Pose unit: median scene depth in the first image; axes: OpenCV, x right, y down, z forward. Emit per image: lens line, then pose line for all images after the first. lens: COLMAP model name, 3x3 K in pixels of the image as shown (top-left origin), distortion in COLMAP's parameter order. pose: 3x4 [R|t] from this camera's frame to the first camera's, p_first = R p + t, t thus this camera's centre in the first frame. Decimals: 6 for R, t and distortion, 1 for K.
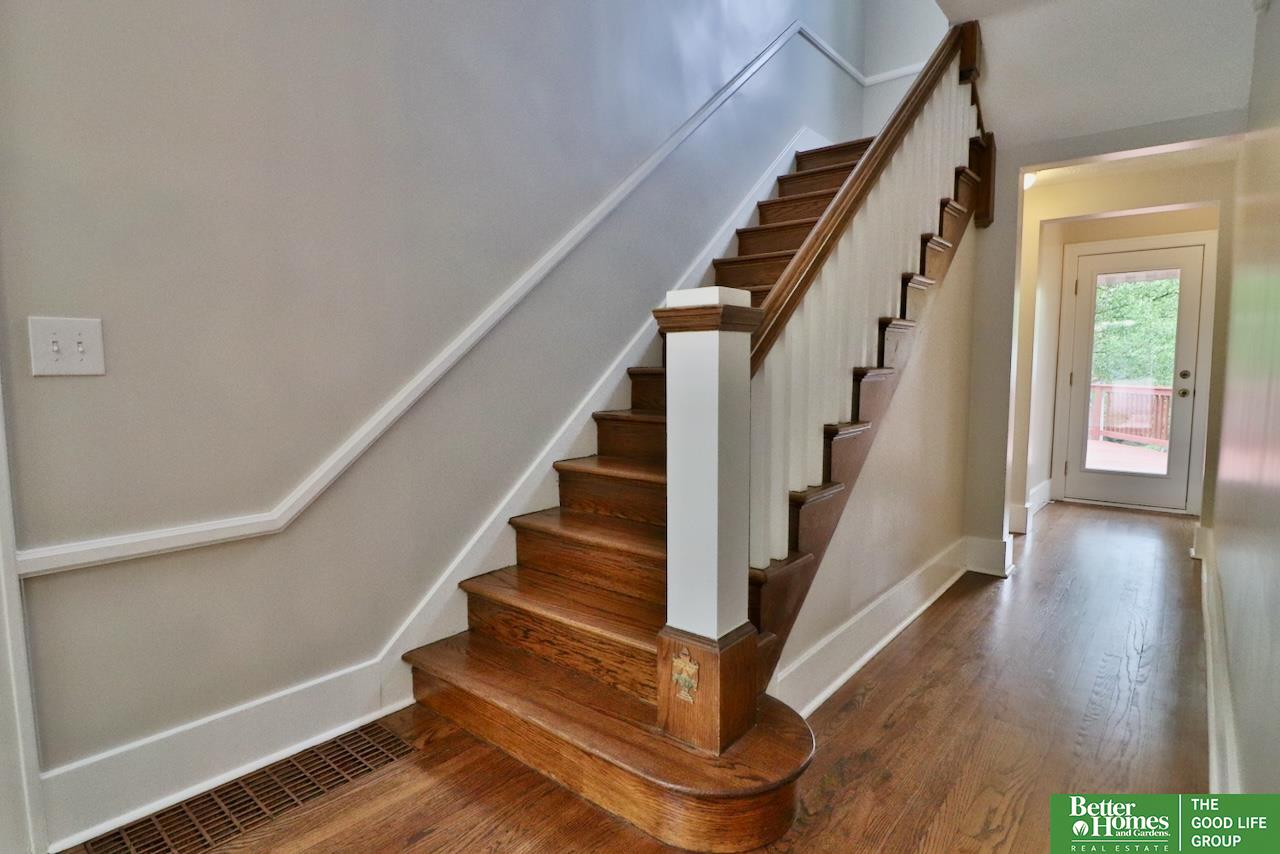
lens RADIAL K [[662.4, 0, 629.0], [0, 662.4, 430.6], [0, 0, 1]] dist [0.003376, -0.017144]
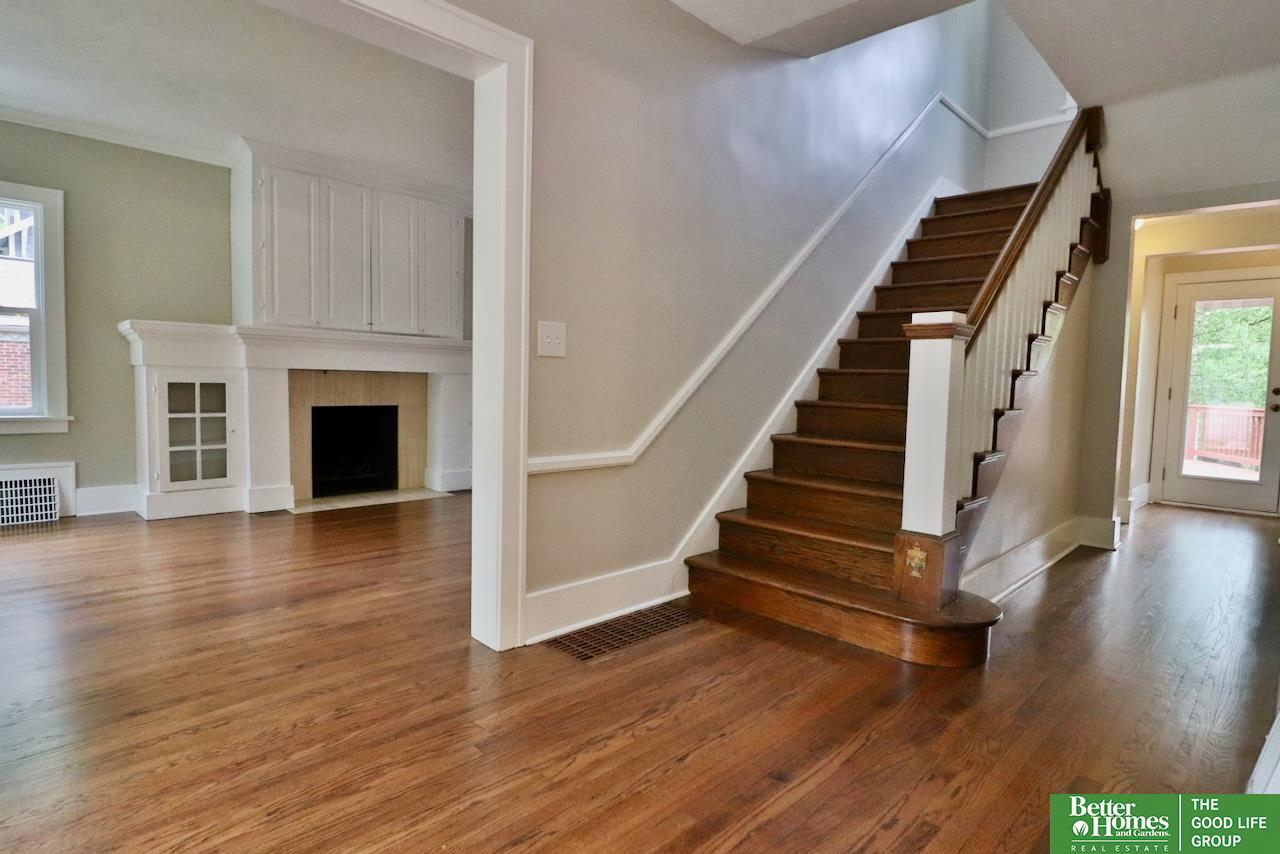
lens RADIAL K [[654.8, 0, 635.7], [0, 654.8, 424.3], [0, 0, 1]] dist [0.002964, -0.015986]
pose [[0.995520, 0.032152, -0.088915, -0.234624], [-0.034578, 0.999067, -0.025885, 0.060561], [0.088000, 0.028843, 0.995703, -0.313552]]
